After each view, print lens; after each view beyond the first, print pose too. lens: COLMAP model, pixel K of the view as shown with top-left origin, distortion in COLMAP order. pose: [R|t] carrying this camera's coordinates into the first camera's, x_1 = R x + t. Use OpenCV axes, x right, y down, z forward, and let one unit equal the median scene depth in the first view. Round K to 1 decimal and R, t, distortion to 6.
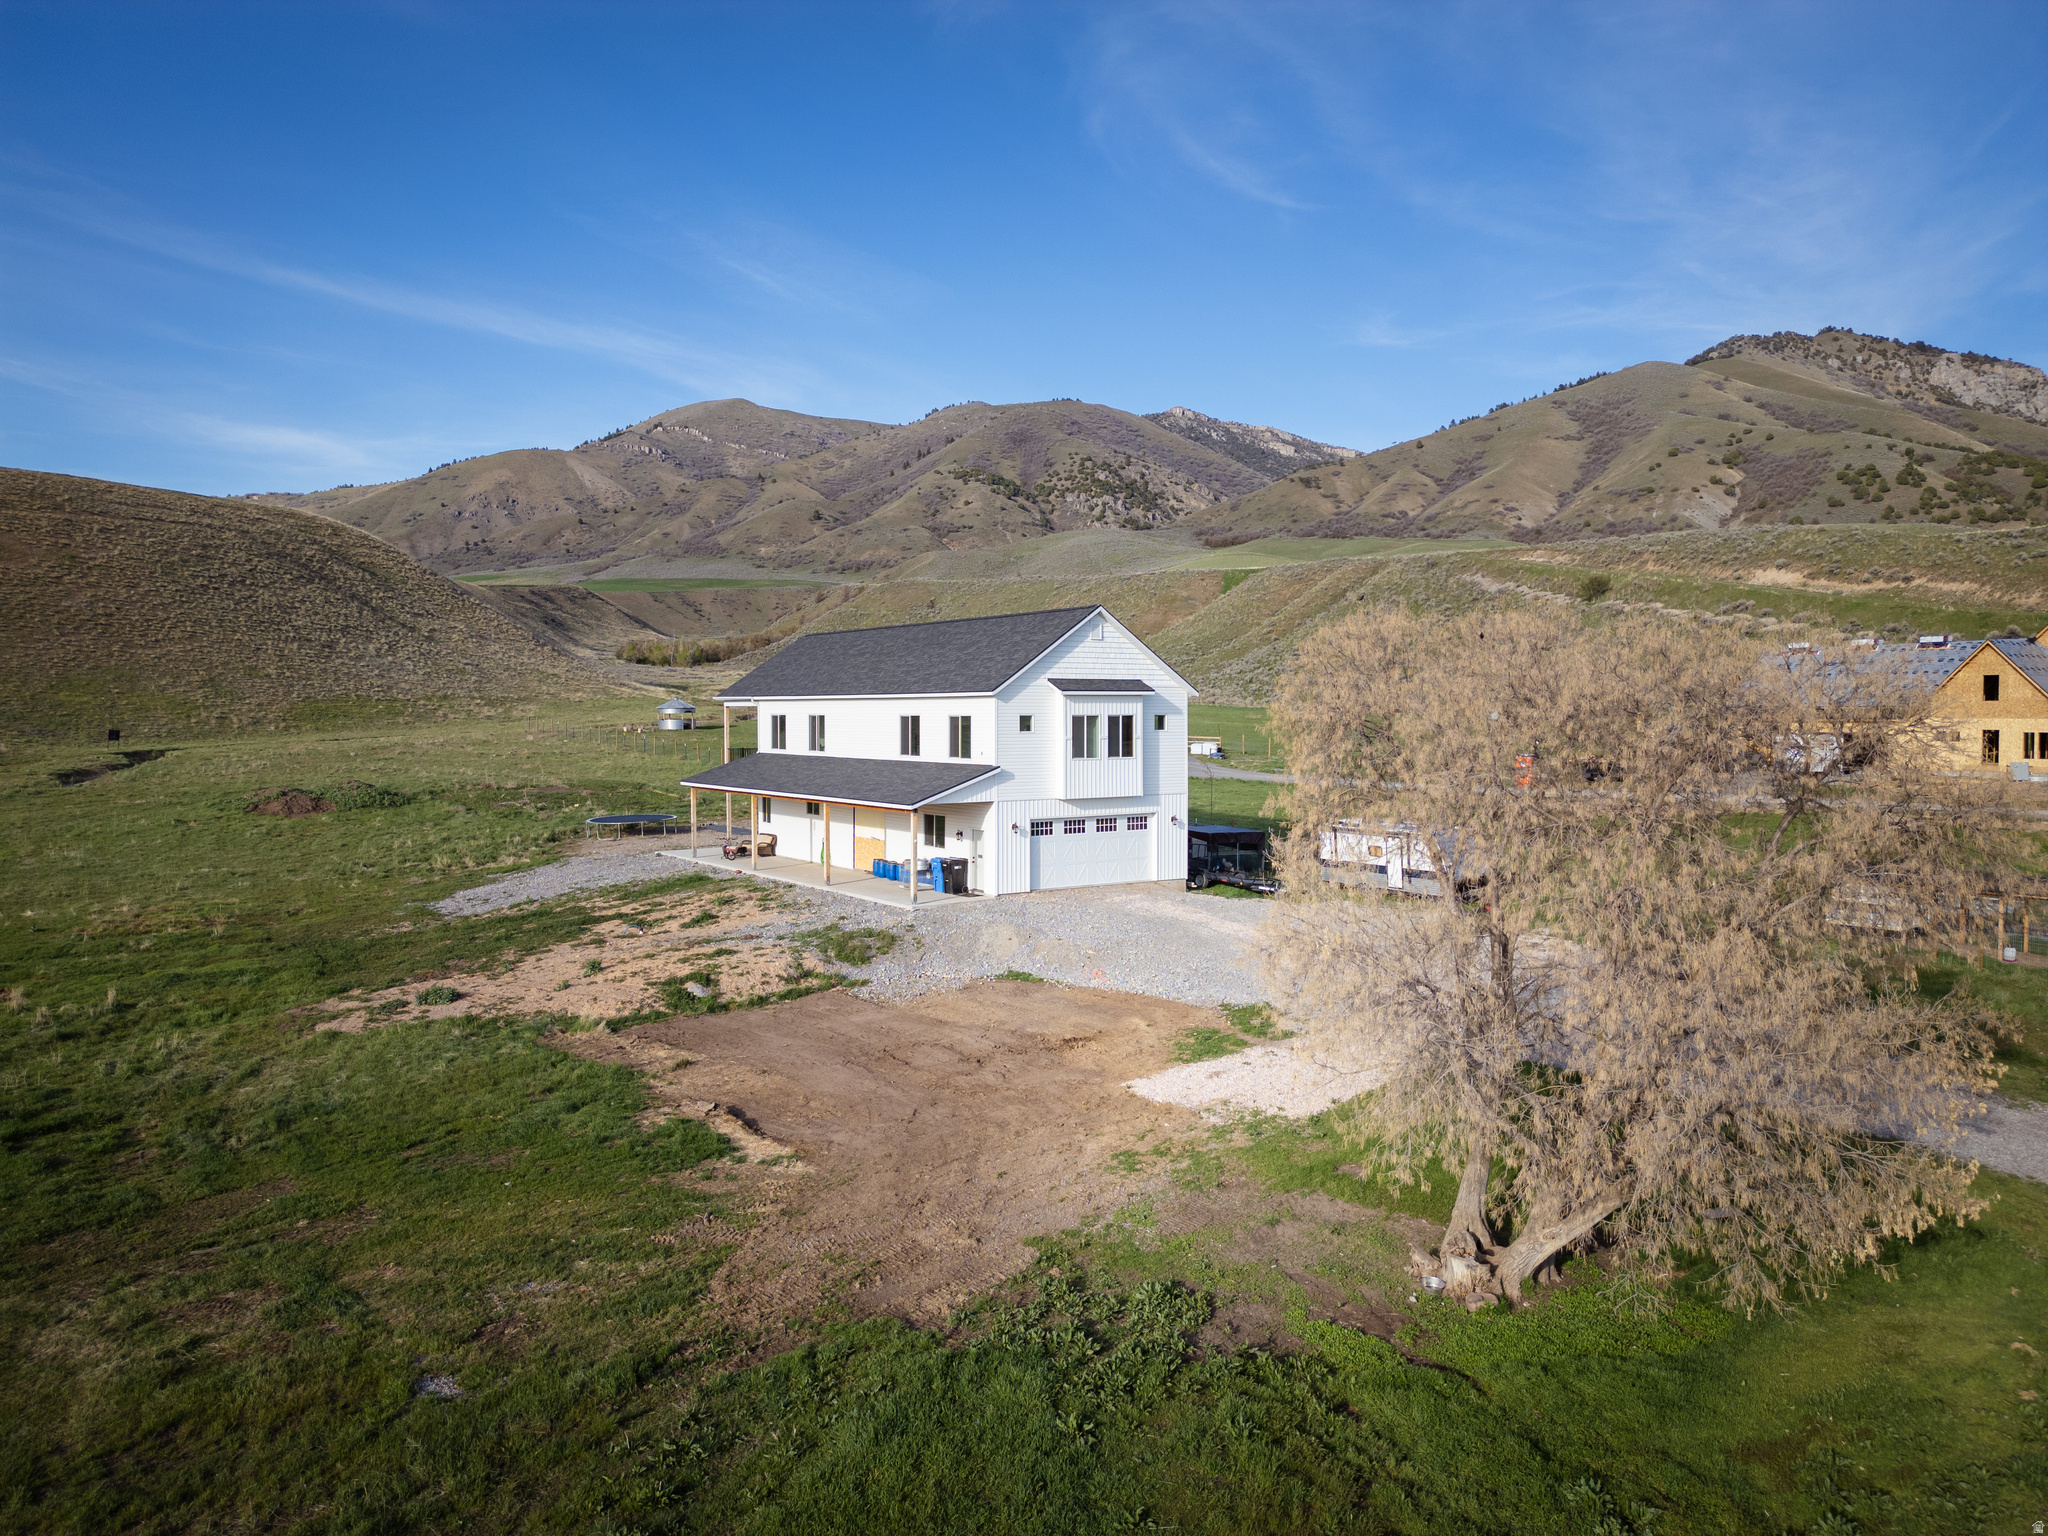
lens RADIAL K [[1429.1, 0, 1024.0], [0, 1429.1, 768.0], [0, 0, 1]] dist [0.089666, -0.091125]
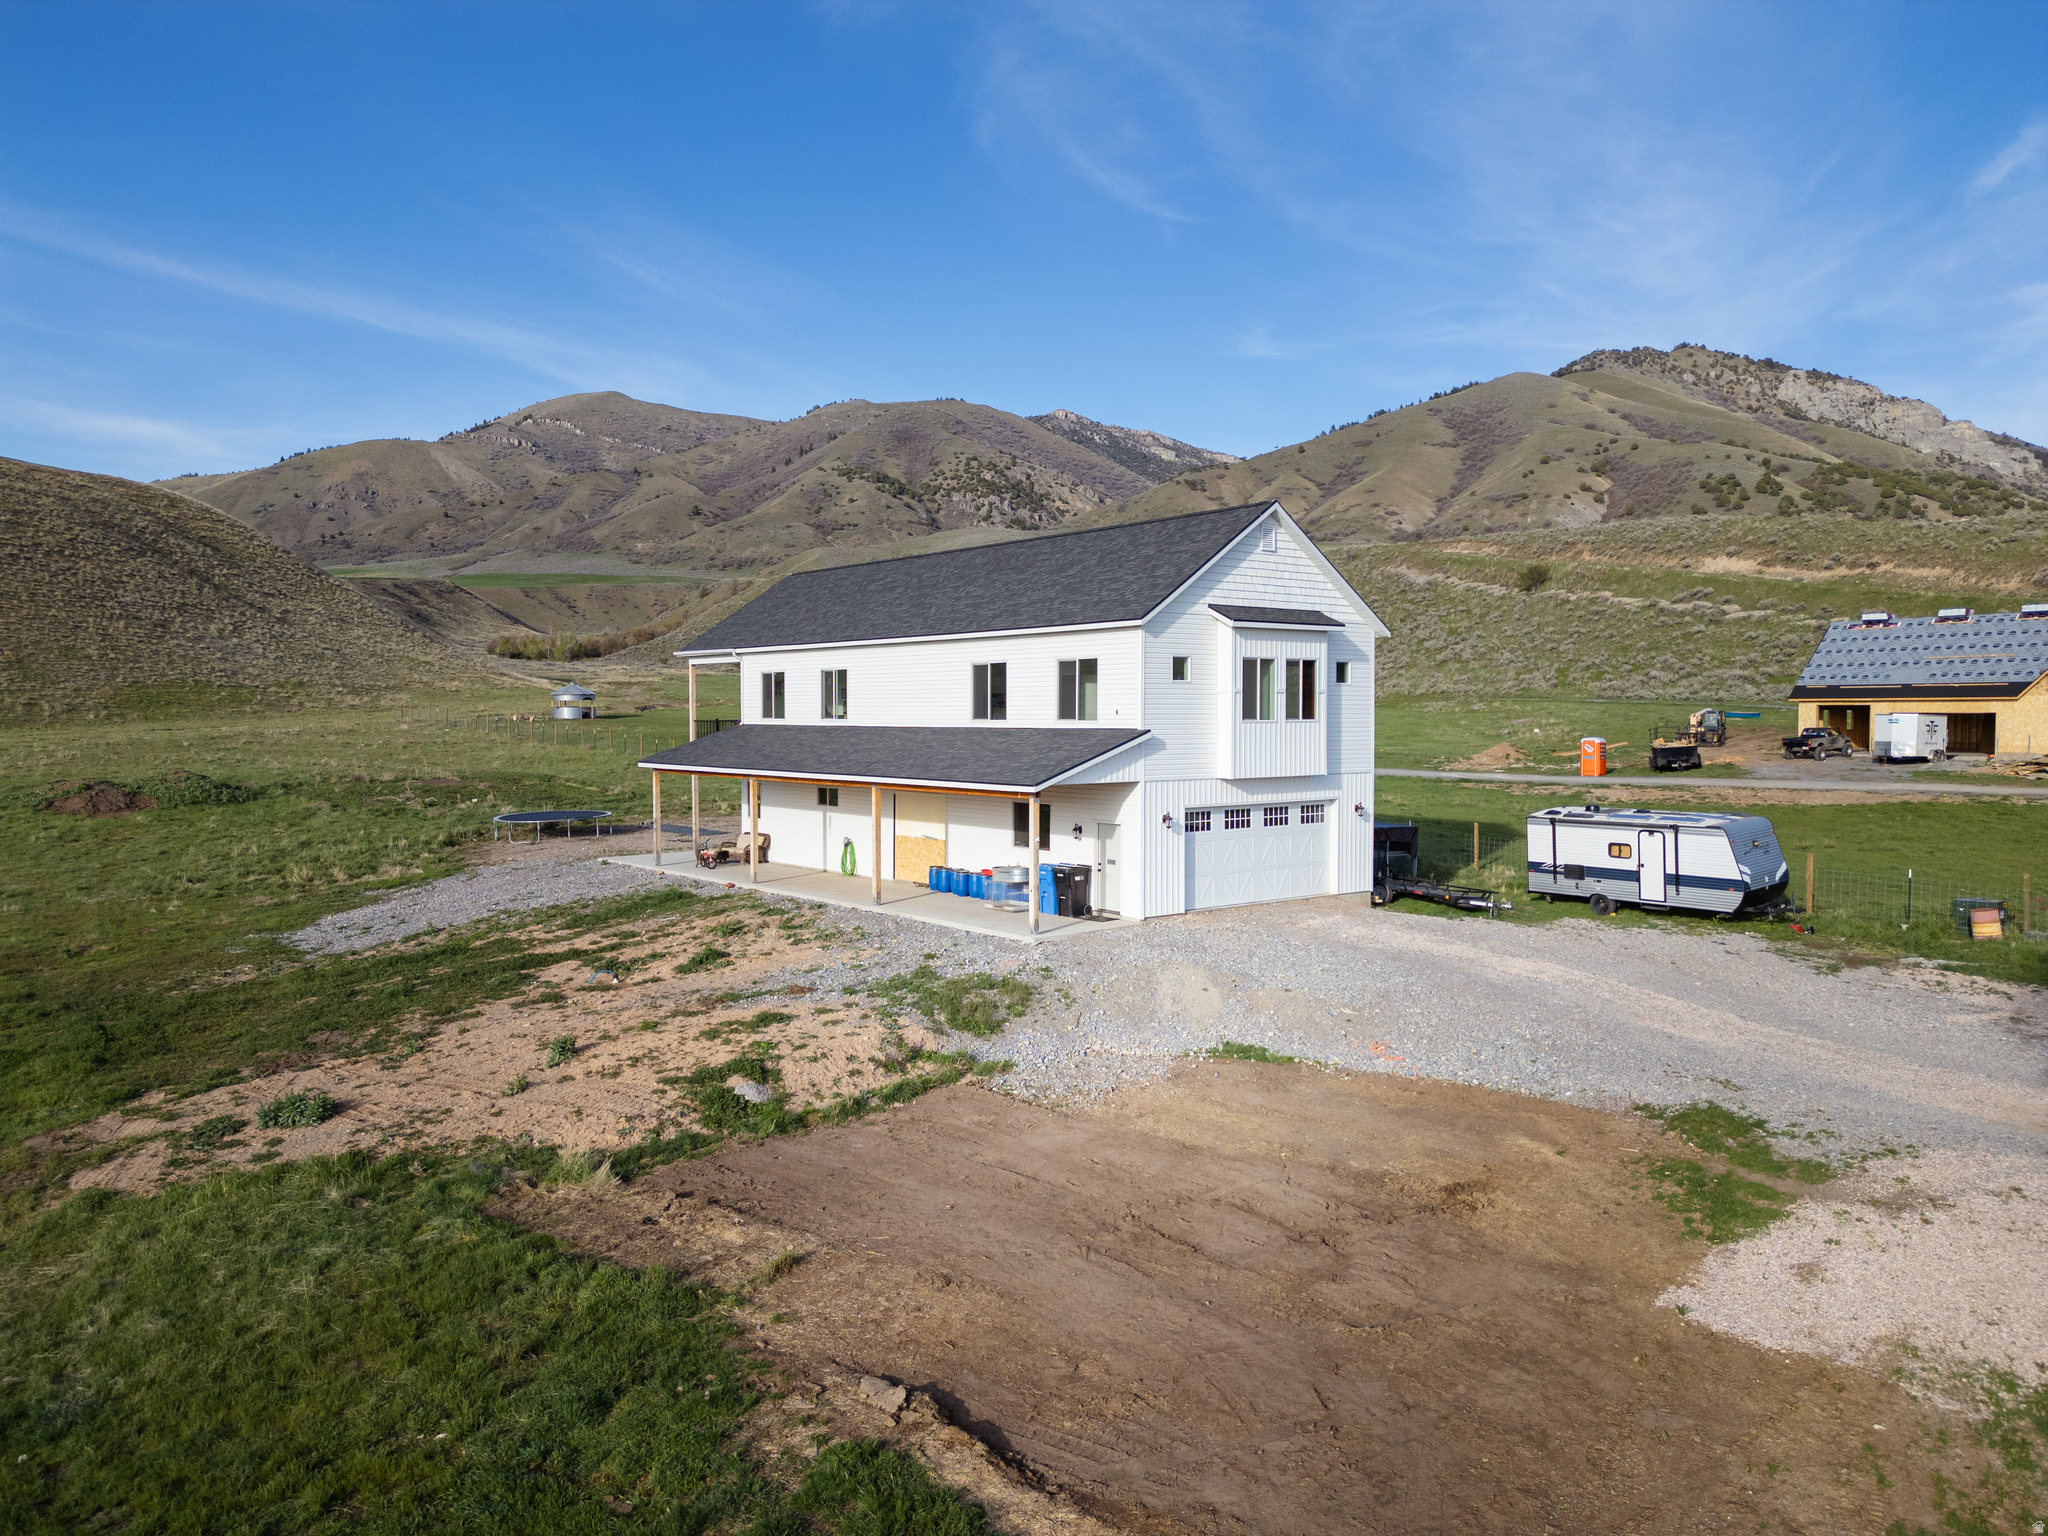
lens RADIAL K [[1429.1, 0, 1024.0], [0, 1429.1, 768.0], [0, 0, 1]] dist [0.089666, -0.091125]
pose [[0.996628, -0.002666, 0.082010, -0.034128], [0.002774, 0.999995, -0.001210, 0.004549], [-0.082006, 0.001434, 0.996631, 0.083125]]
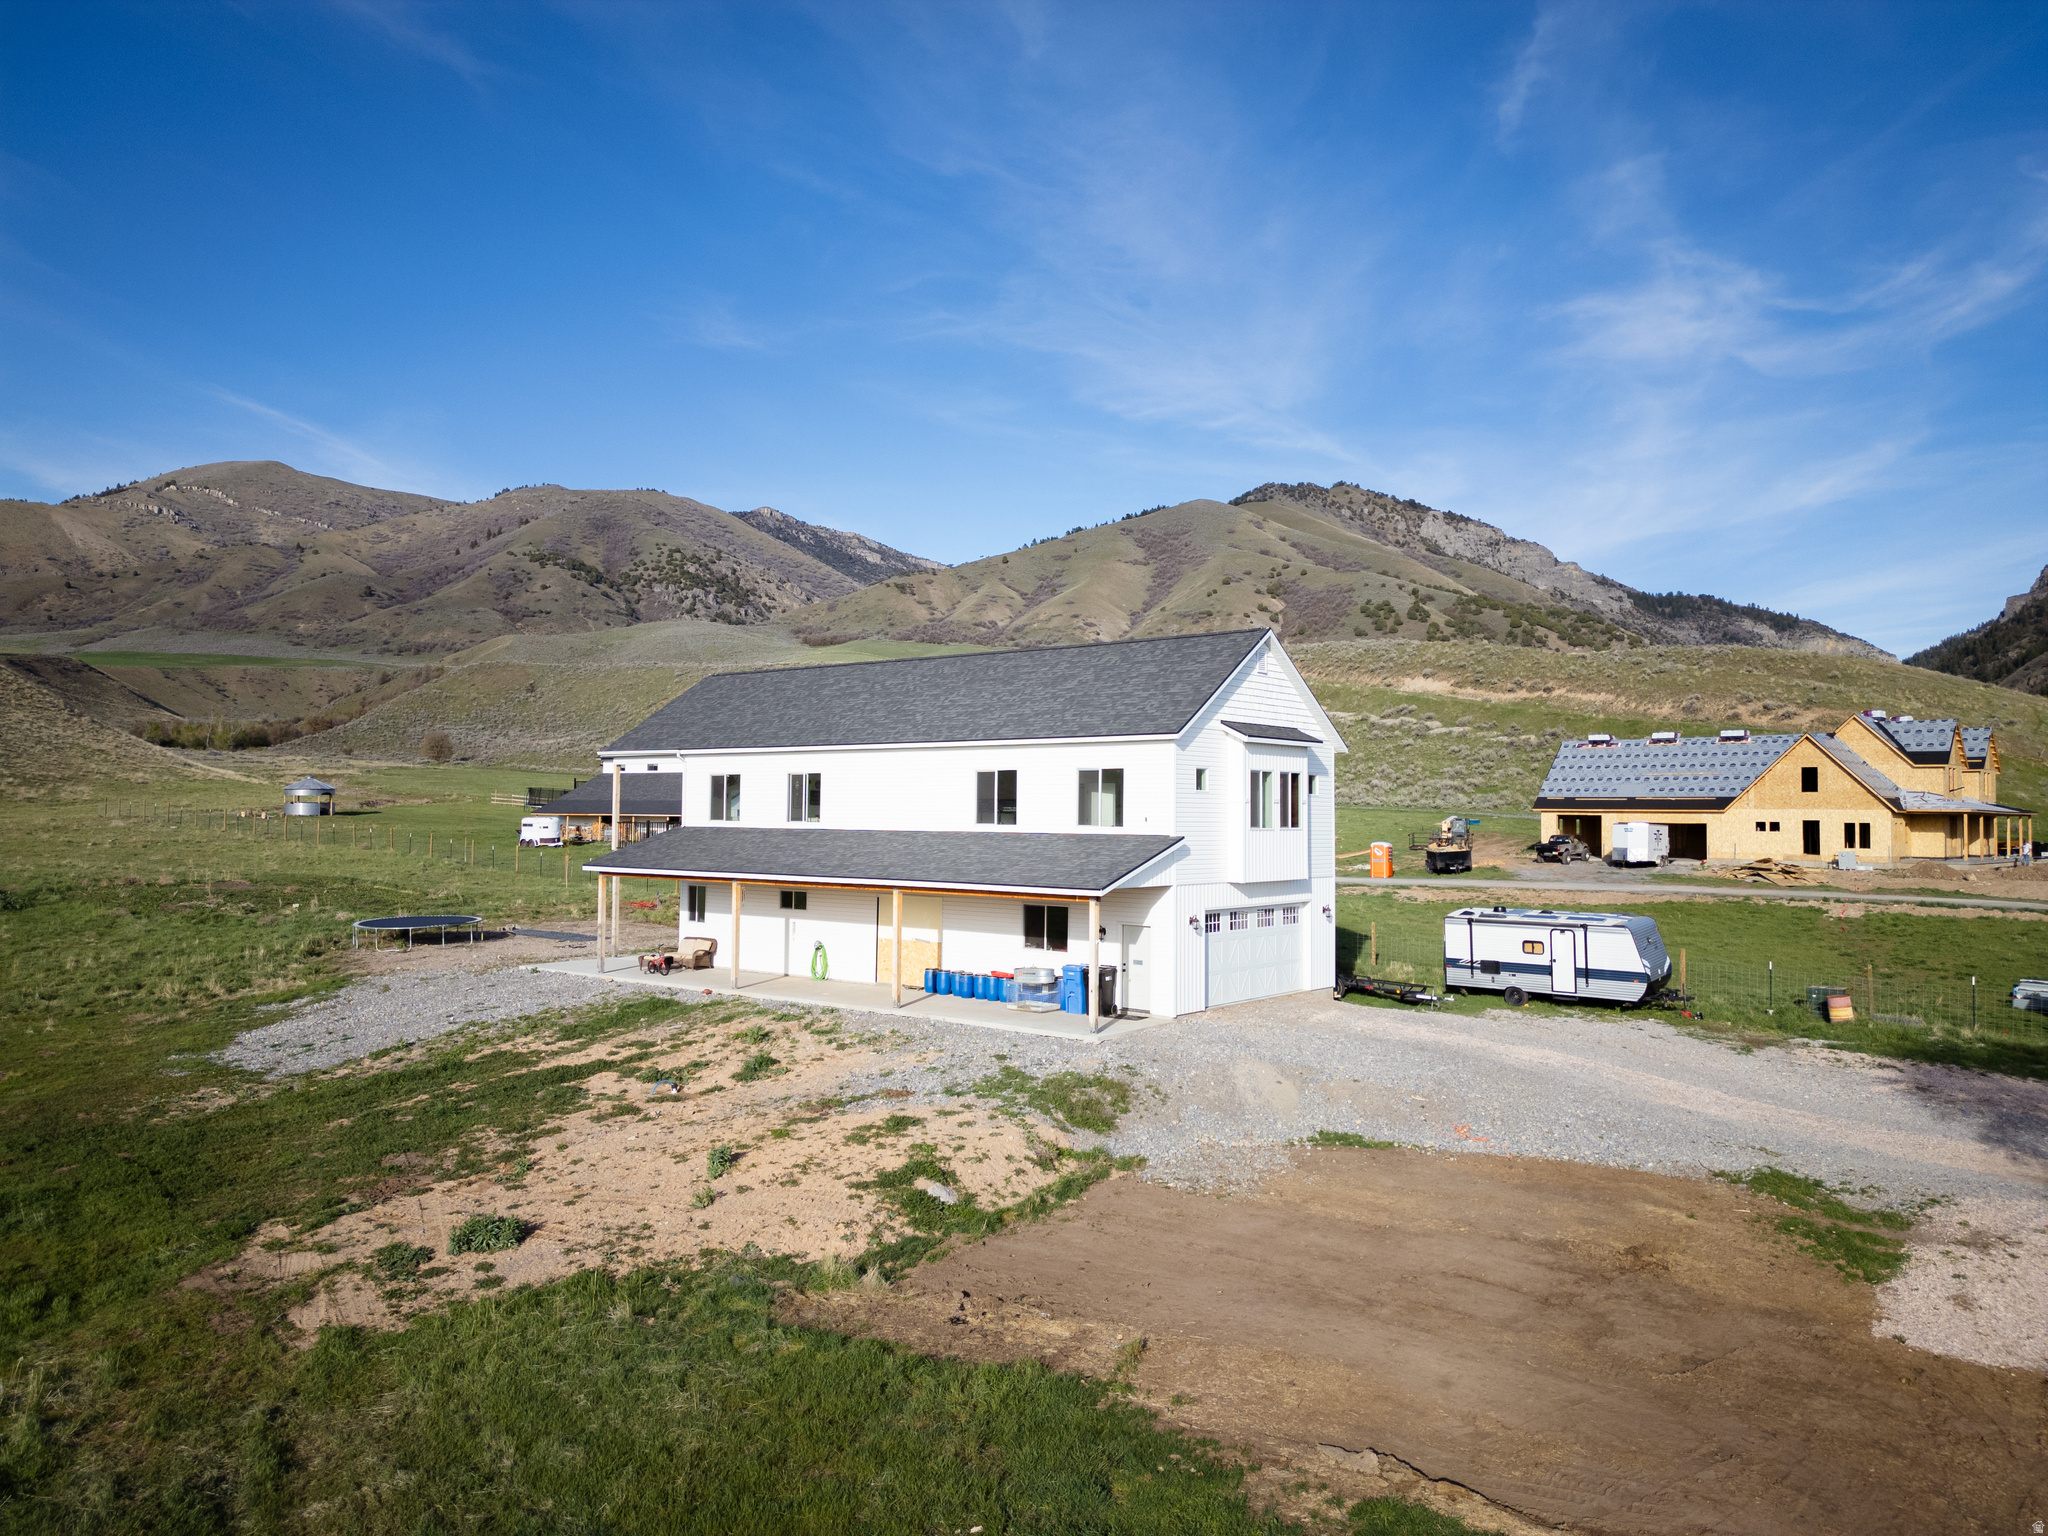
lens RADIAL K [[1429.1, 0, 1024.0], [0, 1429.1, 768.0], [0, 0, 1]] dist [0.089666, -0.091125]
pose [[0.958132, 0.018566, 0.285726, -0.077983], [0.001369, 0.997587, -0.069410, 0.003639], [-0.286325, 0.066895, 0.955794, 0.082844]]
